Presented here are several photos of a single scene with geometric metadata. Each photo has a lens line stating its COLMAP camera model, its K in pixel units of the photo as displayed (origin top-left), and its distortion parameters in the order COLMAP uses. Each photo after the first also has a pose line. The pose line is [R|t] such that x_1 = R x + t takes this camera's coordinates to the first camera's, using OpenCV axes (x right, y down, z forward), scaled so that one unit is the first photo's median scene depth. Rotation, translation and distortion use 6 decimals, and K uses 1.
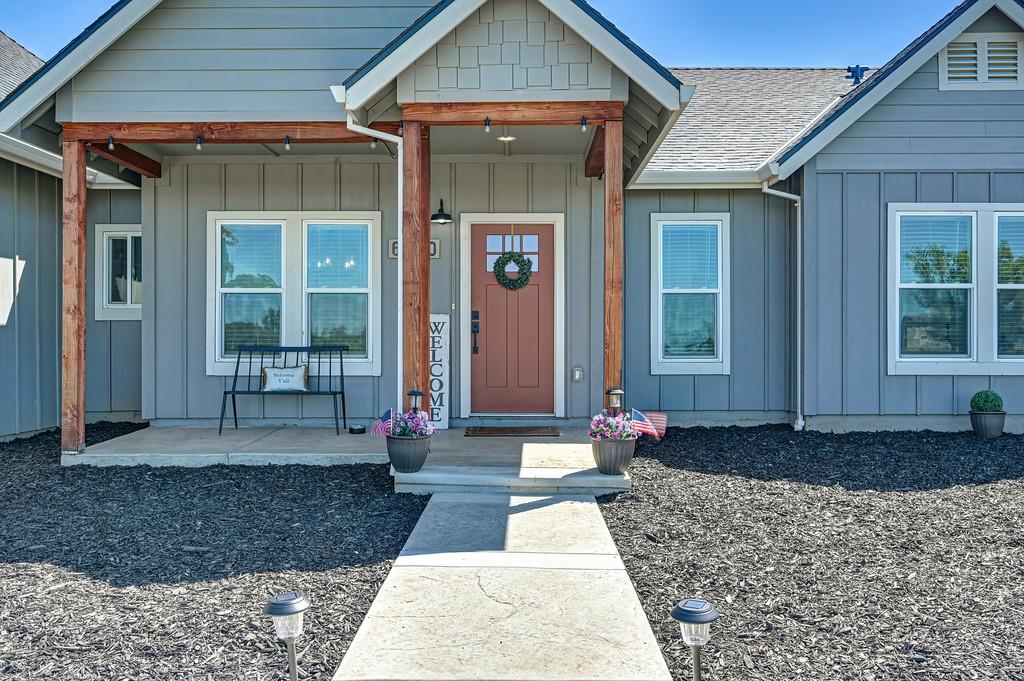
lens RADIAL K [[892.6, 0, 519.6], [0, 892.6, 341.8], [0, 0, 1]] dist [-0.003544, 0.003763]
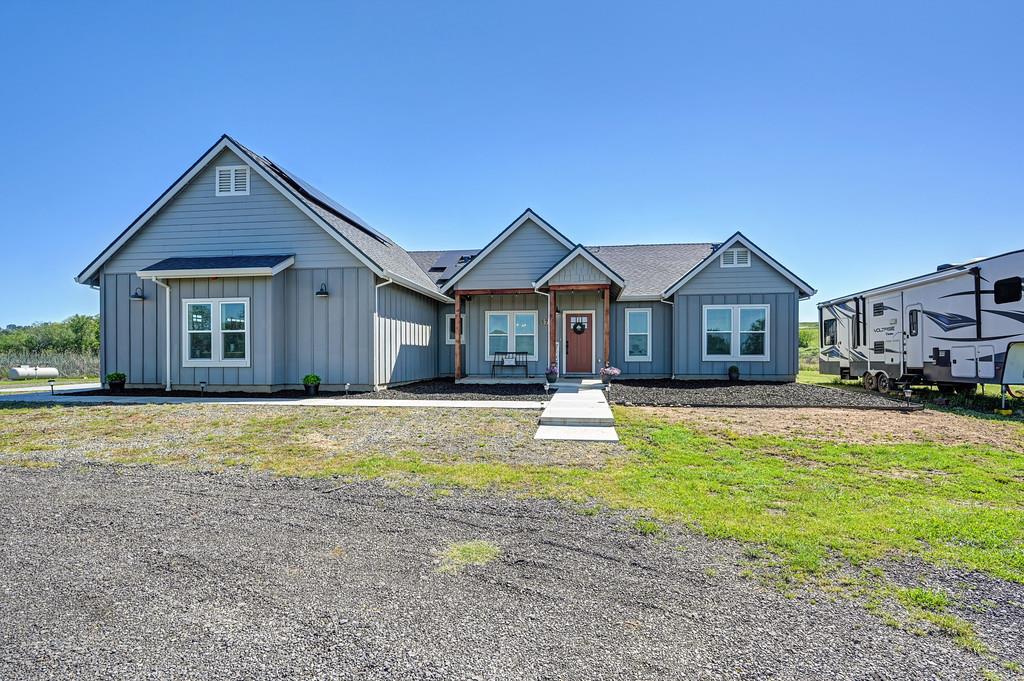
lens RADIAL K [[513.6, 0, 515.9], [0, 513.6, 361.7], [0, 0, 1]] dist [0.002444, 0.000410]
pose [[0.991922, 0.000468, -0.126845, 0.001449], [0.000250, 0.999984, 0.005645, 0.031454], [0.126846, -0.005631, 0.991906, -0.896449]]
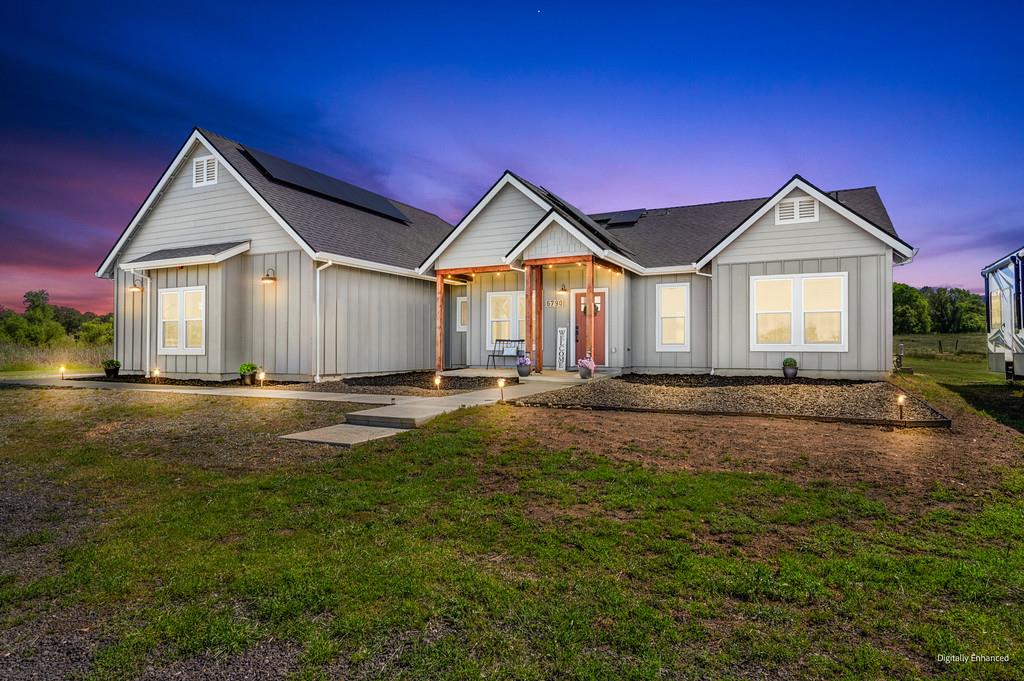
lens RADIAL K [[592.1, 0, 514.2], [0, 592.1, 342.8], [0, 0, 1]] dist [0.001329, 0.001486]
pose [[0.900580, -0.002607, -0.434682, 0.569673], [-0.002133, 0.999943, -0.010415, 0.034994], [0.434684, 0.010307, 0.900524, -0.683793]]
